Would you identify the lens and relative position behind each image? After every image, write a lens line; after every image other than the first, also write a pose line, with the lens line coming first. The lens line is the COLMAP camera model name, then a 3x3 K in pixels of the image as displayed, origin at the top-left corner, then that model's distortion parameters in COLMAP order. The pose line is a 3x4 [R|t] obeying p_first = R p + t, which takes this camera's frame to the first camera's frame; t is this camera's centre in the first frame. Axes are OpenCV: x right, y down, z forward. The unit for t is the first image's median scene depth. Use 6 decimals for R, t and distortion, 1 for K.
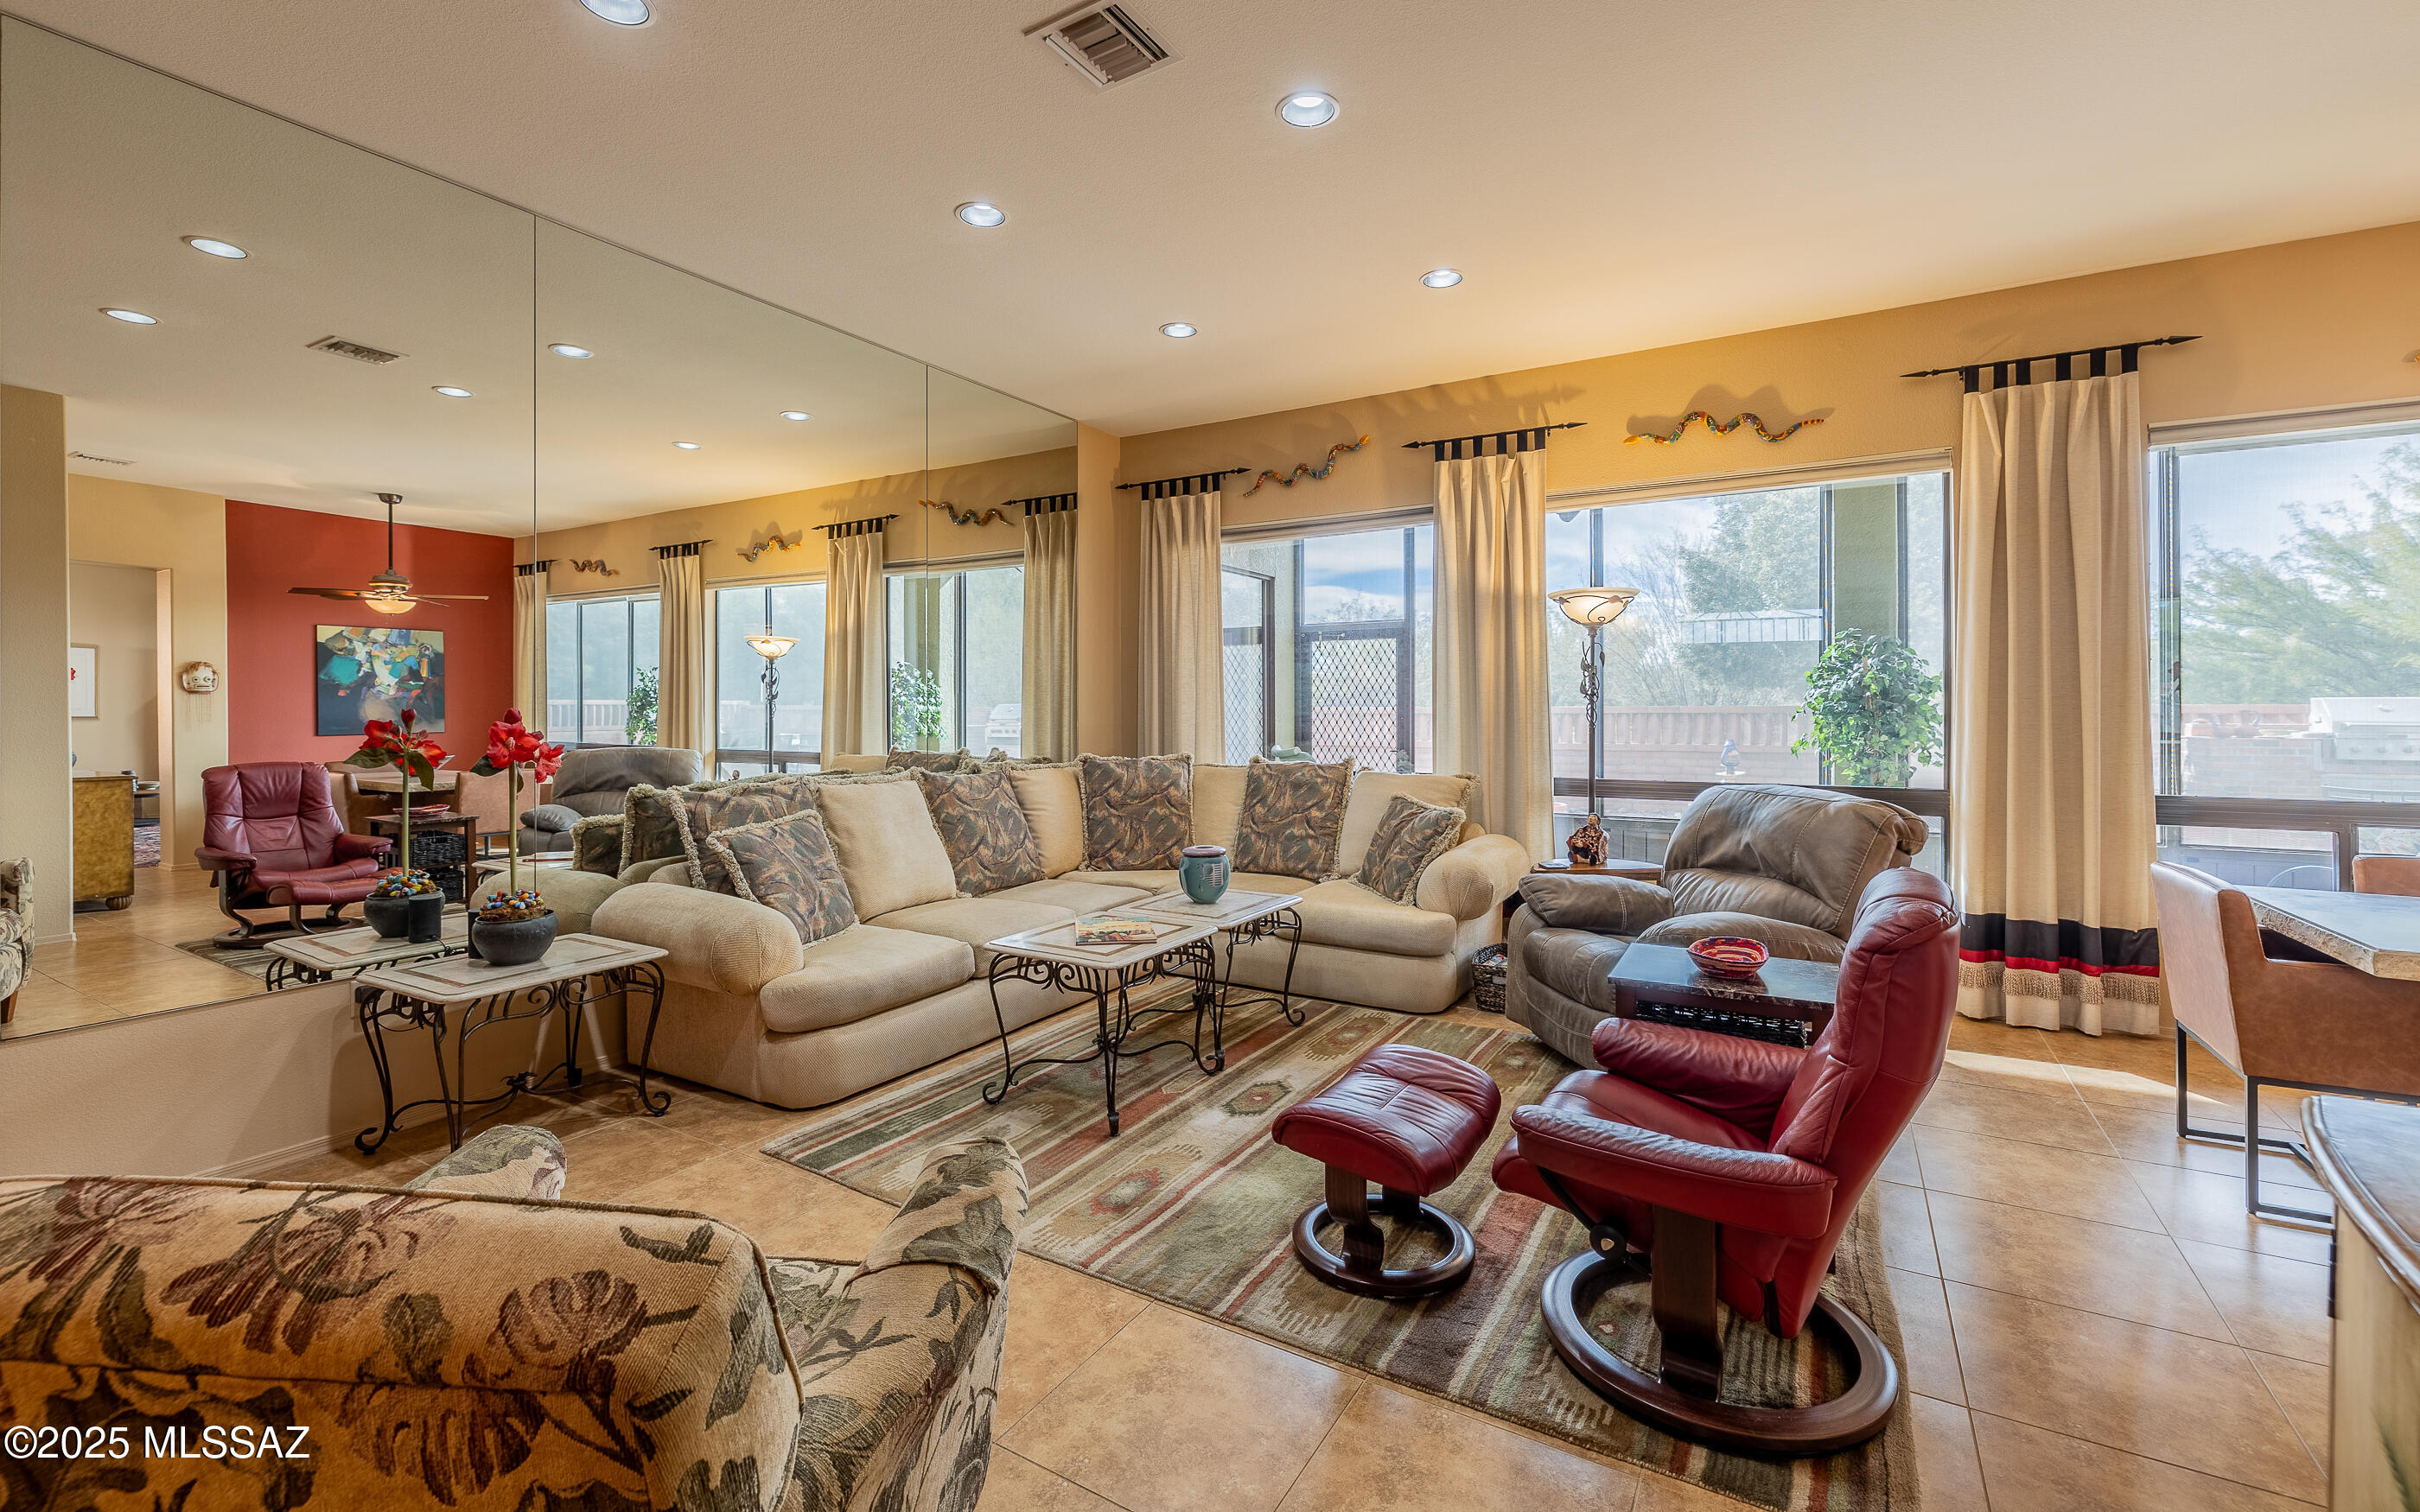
lens RADIAL K [[1023.7, 0, 1235.1], [0, 1023.7, 694.8], [0, 0, 1]] dist [-0.000728, -0.000108]
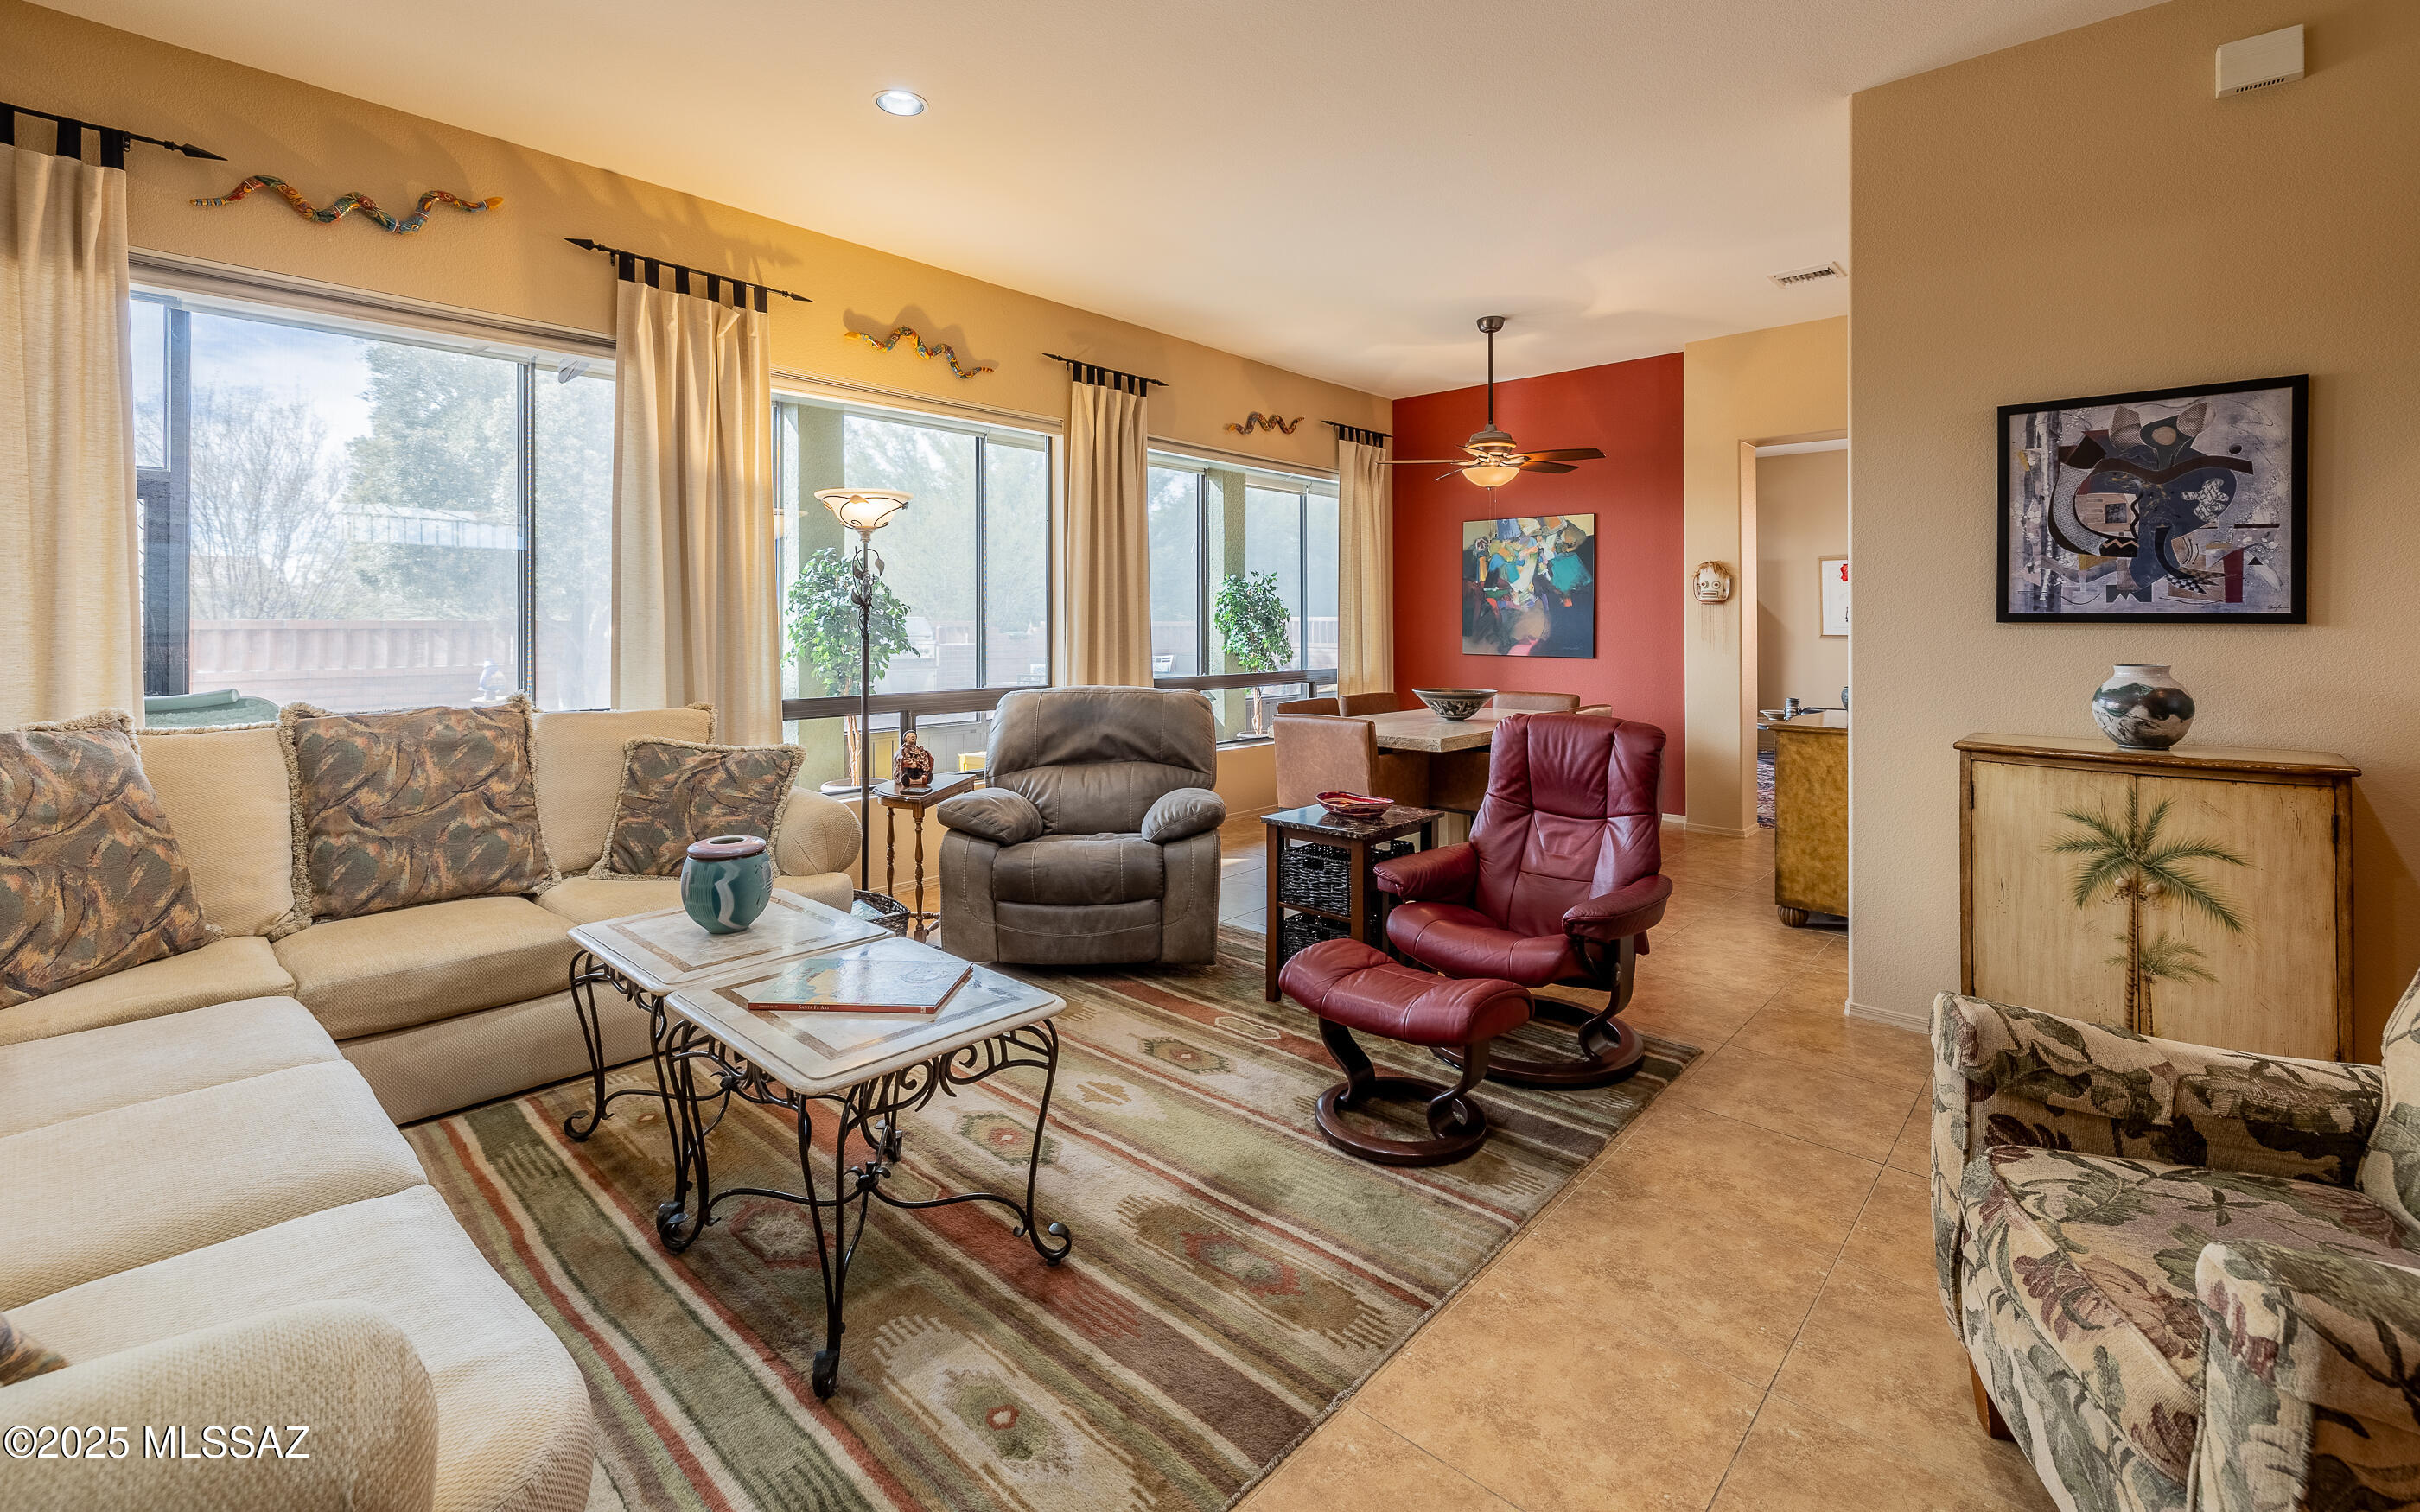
lens RADIAL K [[1028.9, 0, 1203.4], [0, 1028.9, 616.5], [0, 0, 1]] dist [-0.001694, -0.000302]
pose [[0.216898, 0.009111, 0.976152, -0.445455], [-0.014289, 0.999879, -0.006158, 0.010497], [-0.976090, -0.012612, 0.217002, 0.457113]]
